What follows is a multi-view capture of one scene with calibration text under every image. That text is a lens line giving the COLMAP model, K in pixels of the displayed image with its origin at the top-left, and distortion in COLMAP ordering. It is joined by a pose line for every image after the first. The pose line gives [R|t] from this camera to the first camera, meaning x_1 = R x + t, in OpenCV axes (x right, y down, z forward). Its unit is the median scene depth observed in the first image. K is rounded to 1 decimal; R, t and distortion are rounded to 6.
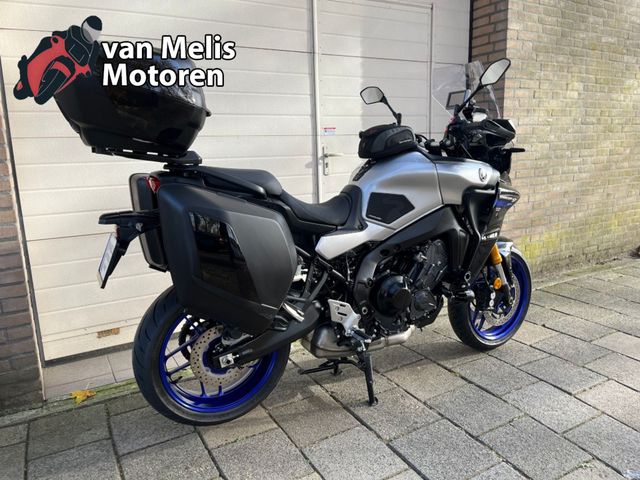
lens RADIAL K [[496.9, 0, 322.1], [0, 496.9, 238.6], [0, 0, 1]] dist [0.043047, -0.063399]
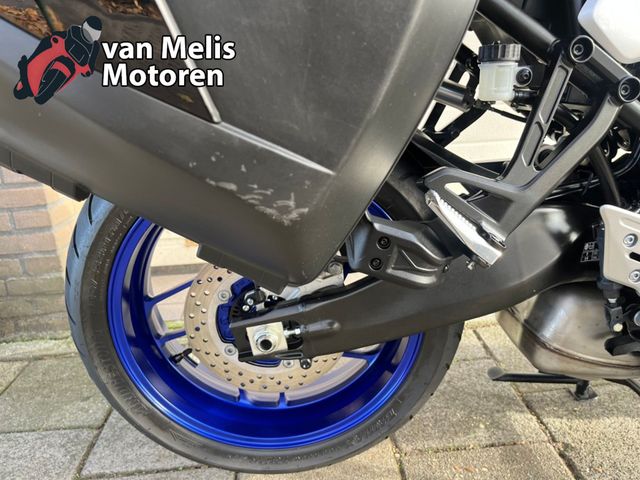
lens RADIAL K [[496.9, 0, 322.1], [0, 496.9, 245.6], [0, 0, 1]] dist [0.043047, -0.063399]
pose [[0.899127, 0.124721, -0.419541, -0.009158], [-0.064218, 0.985759, 0.155419, 0.104548], [0.432951, -0.112800, 0.894332, 0.621084]]
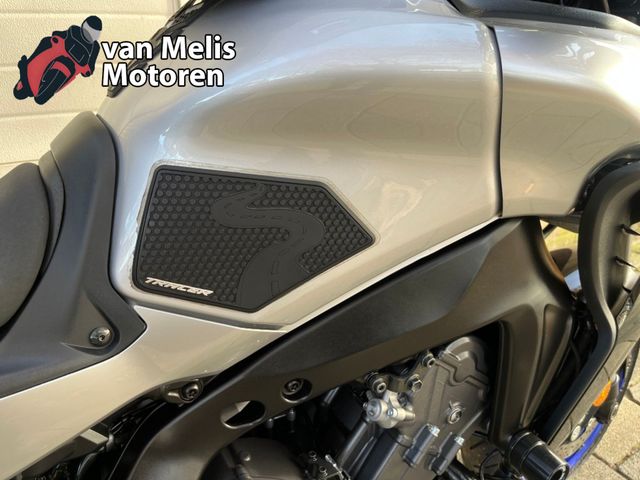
lens RADIAL K [[496.9, 0, 319.7], [0, 496.9, 240.5], [0, 0, 1]] dist [0.043047, -0.063399]
pose [[0.998742, 0.018990, 0.046416, 0.152860], [-0.027622, 0.980793, 0.193086, -0.102598], [-0.041857, -0.194125, 0.980083, 0.788846]]
